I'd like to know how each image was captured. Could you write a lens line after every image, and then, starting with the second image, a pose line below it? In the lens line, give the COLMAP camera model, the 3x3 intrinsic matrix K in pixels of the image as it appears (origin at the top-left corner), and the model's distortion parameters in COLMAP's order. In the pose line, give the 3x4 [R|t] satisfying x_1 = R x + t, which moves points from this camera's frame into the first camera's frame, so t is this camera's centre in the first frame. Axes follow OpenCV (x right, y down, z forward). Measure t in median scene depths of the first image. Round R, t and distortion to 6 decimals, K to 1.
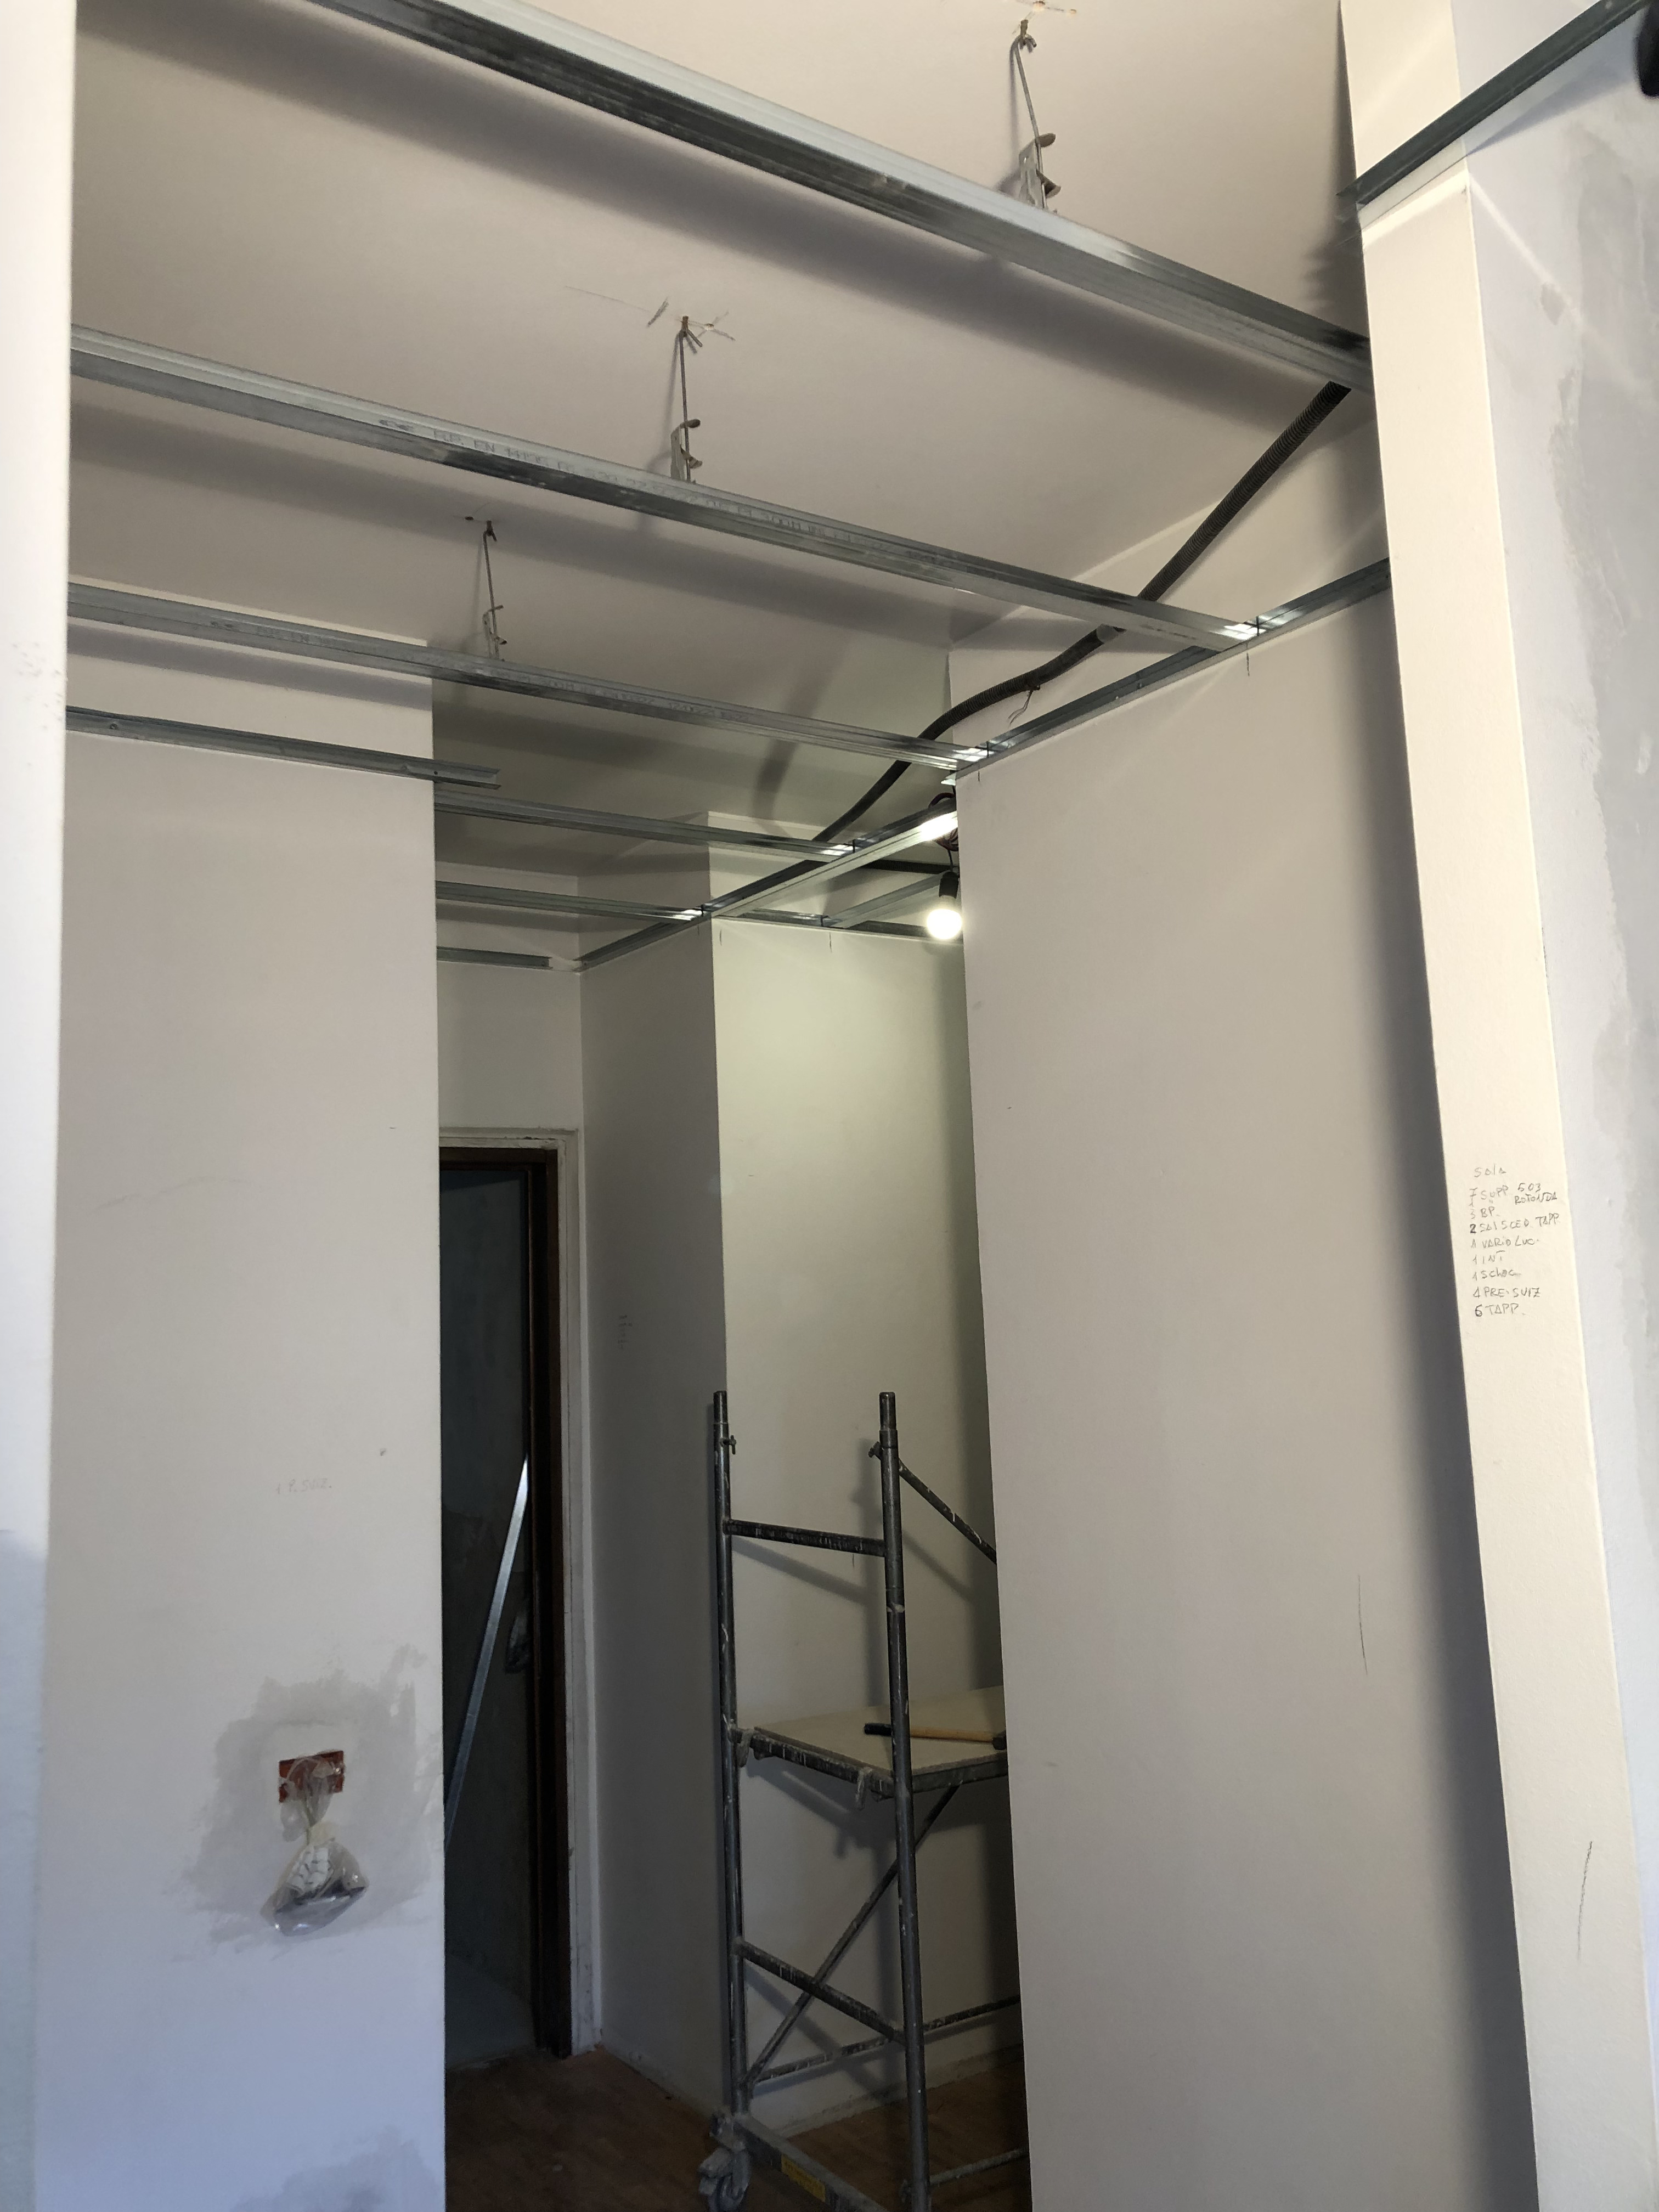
lens RADIAL K [[1812.2, 0, 827.8], [0, 1812.2, 1074.3], [0, 0, 1]] dist [0.018094, 0.012883]
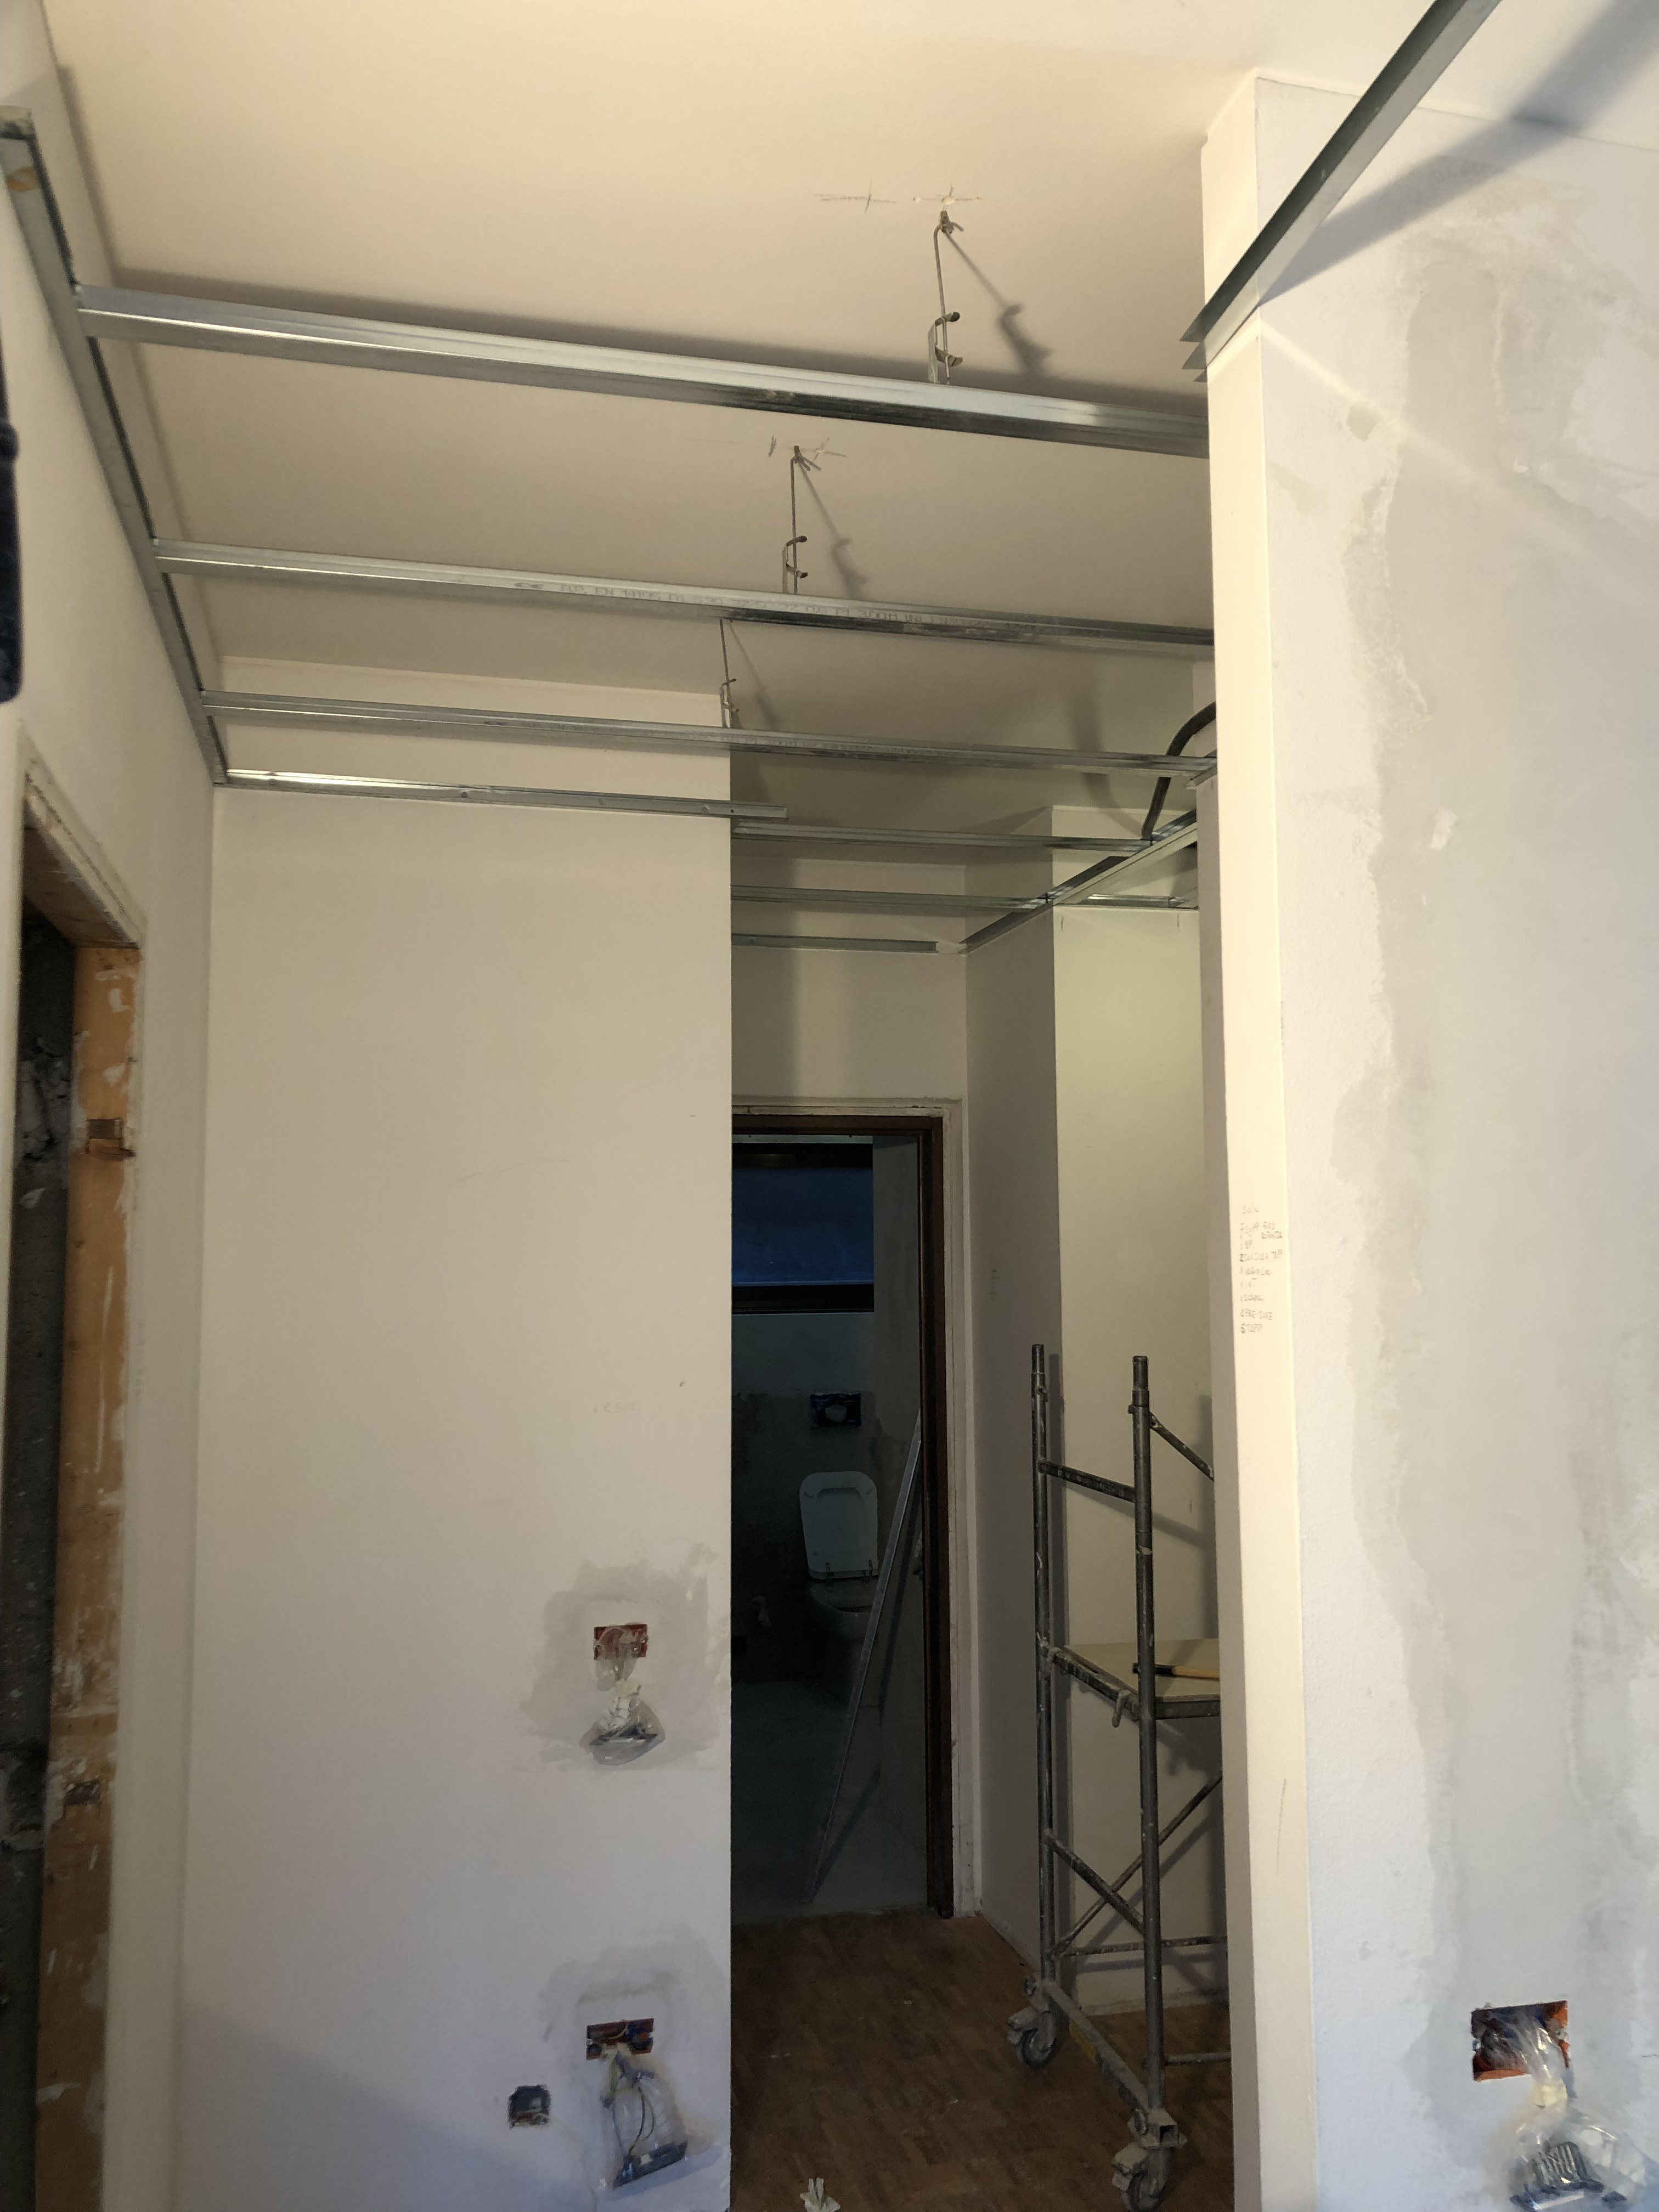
lens RADIAL K [[1801.3, 0, 829.2], [0, 1801.3, 1104.4], [0, 0, 1]] dist [0.015194, -0.003279]
pose [[0.943118, 0.002909, -0.332446, 0.246373], [0.015069, 0.998560, 0.051486, -0.038487], [0.332117, -0.053567, 0.941716, -0.084158]]
